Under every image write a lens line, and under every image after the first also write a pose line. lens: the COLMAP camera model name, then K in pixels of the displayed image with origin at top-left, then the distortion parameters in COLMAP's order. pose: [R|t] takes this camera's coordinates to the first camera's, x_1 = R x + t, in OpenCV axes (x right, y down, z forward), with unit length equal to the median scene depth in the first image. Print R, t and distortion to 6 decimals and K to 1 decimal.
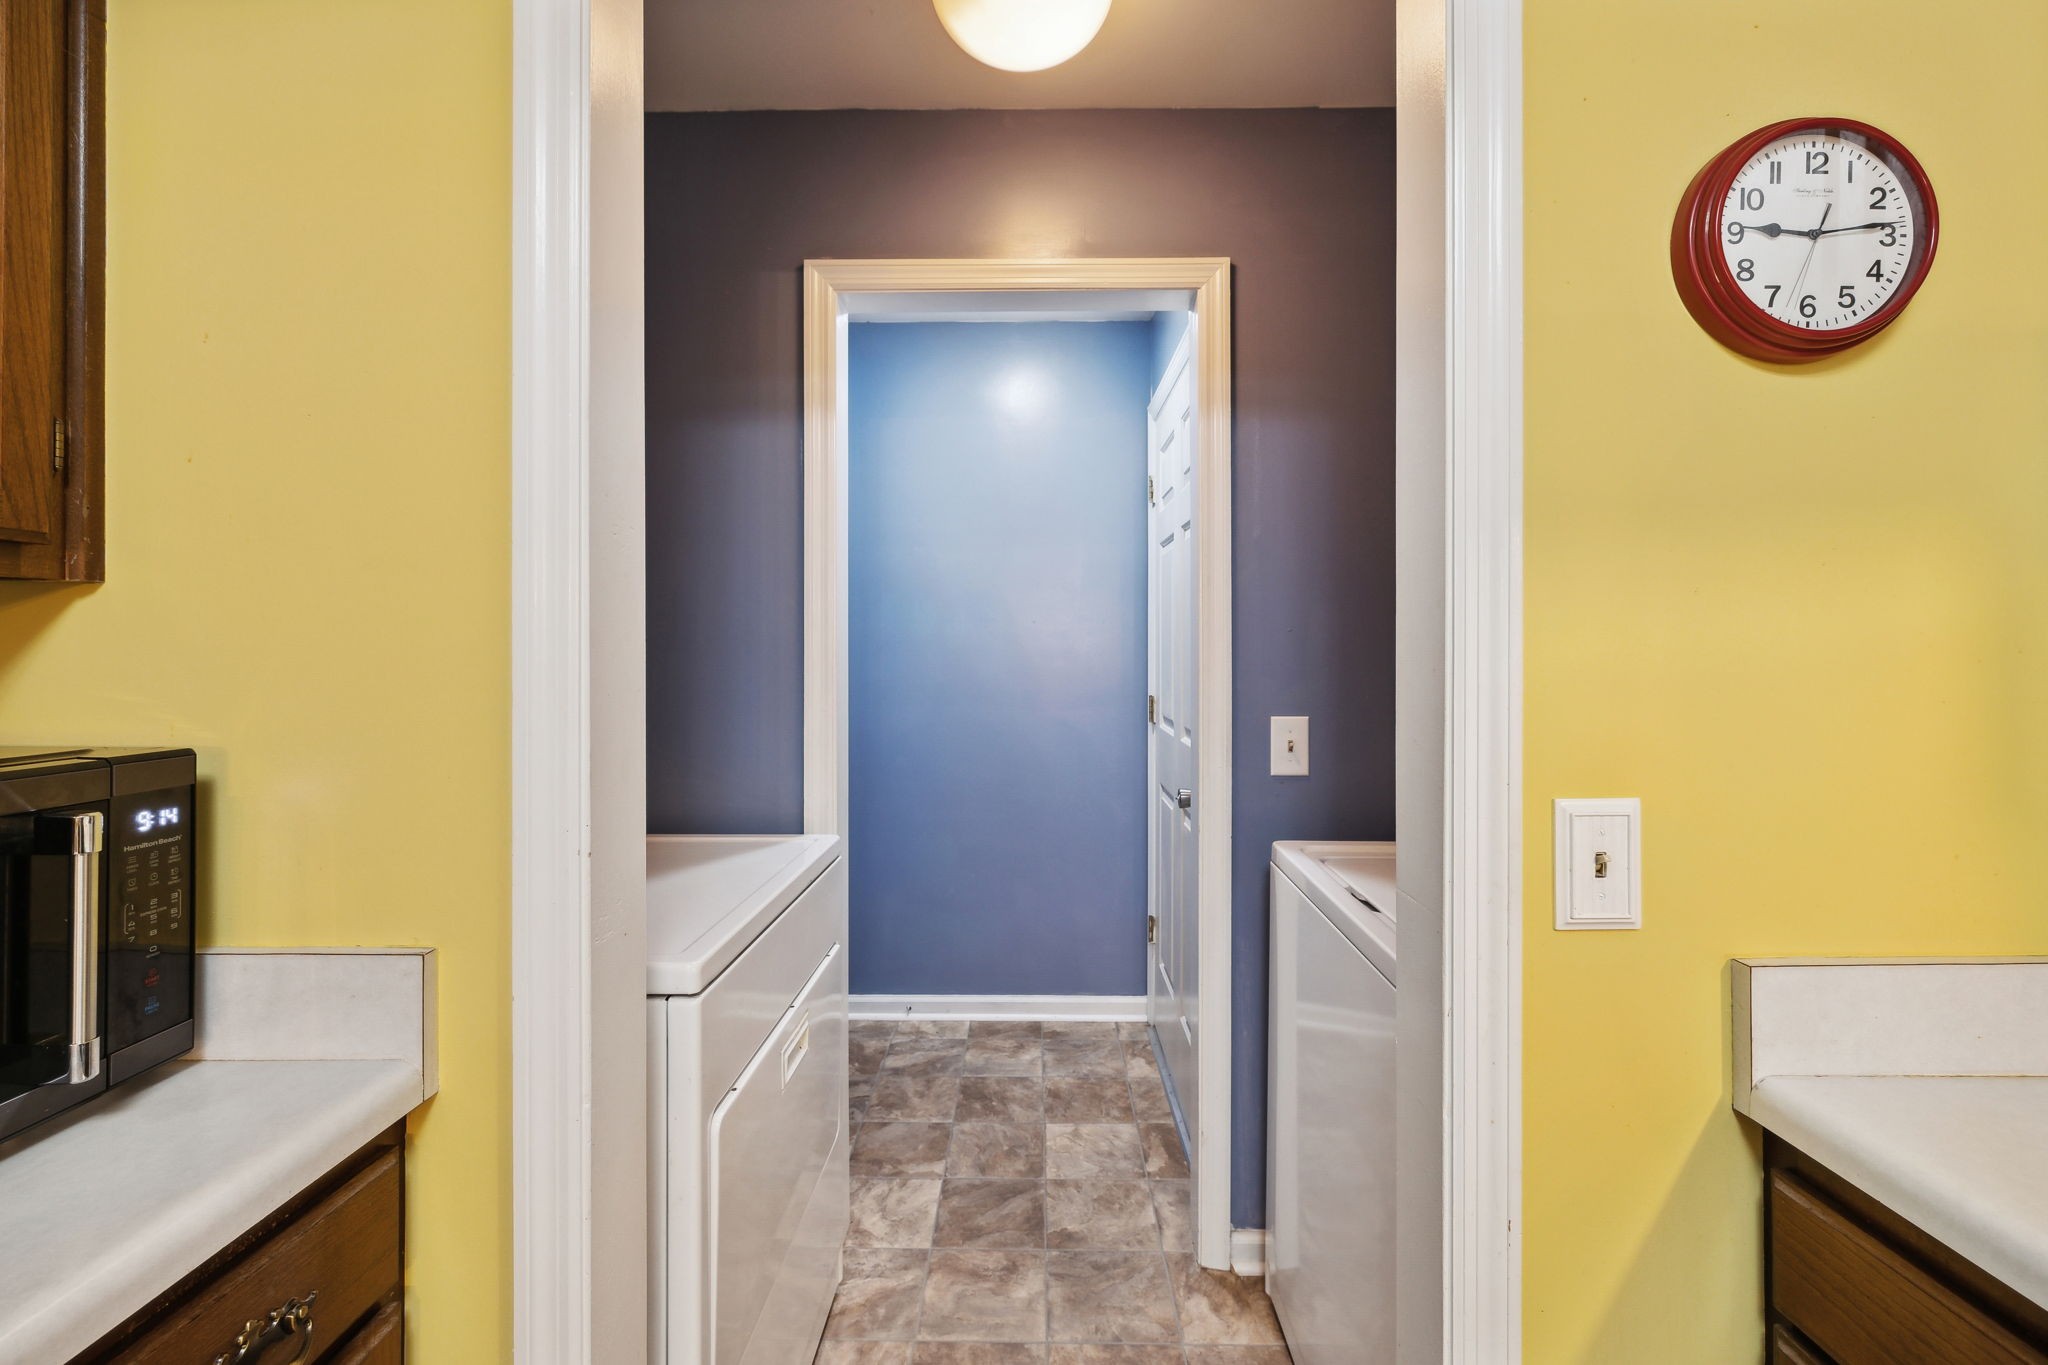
lens RADIAL K [[871.0, 0, 1025.3], [0, 871.0, 661.1], [0, 0, 1]] dist [-0.001100, 0.000139]
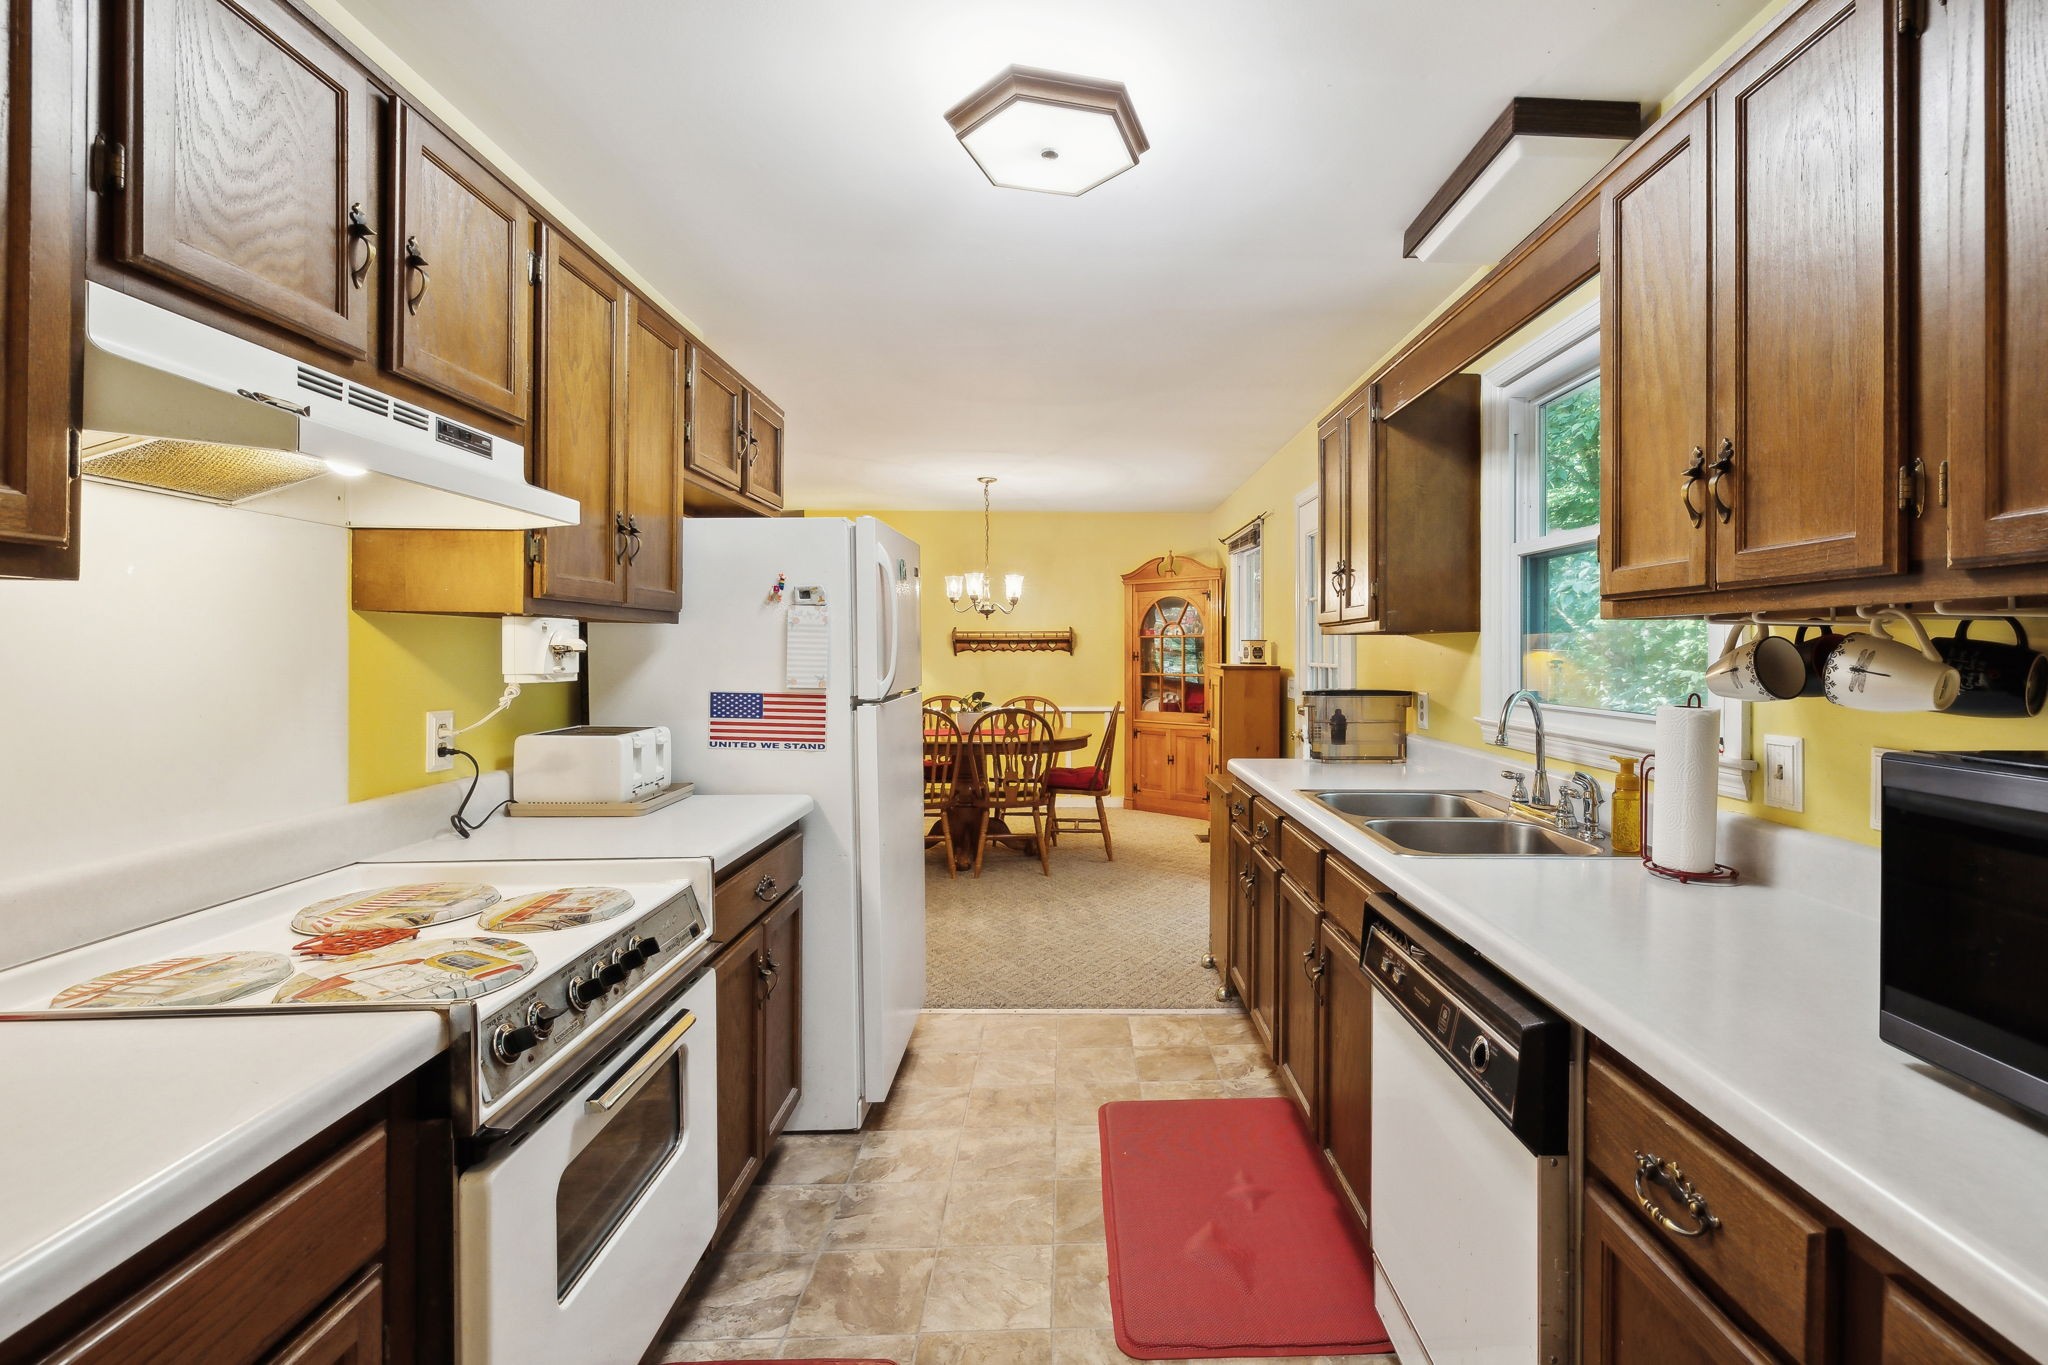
lens RADIAL K [[871.0, 0, 1025.3], [0, 871.0, 661.1], [0, 0, 1]] dist [-0.001100, 0.000139]
pose [[-0.999433, 0.003528, 0.033490, 0.020770], [0.003622, 0.999990, 0.002764, -0.005317], [-0.033479, 0.002883, -0.999435, 1.908178]]
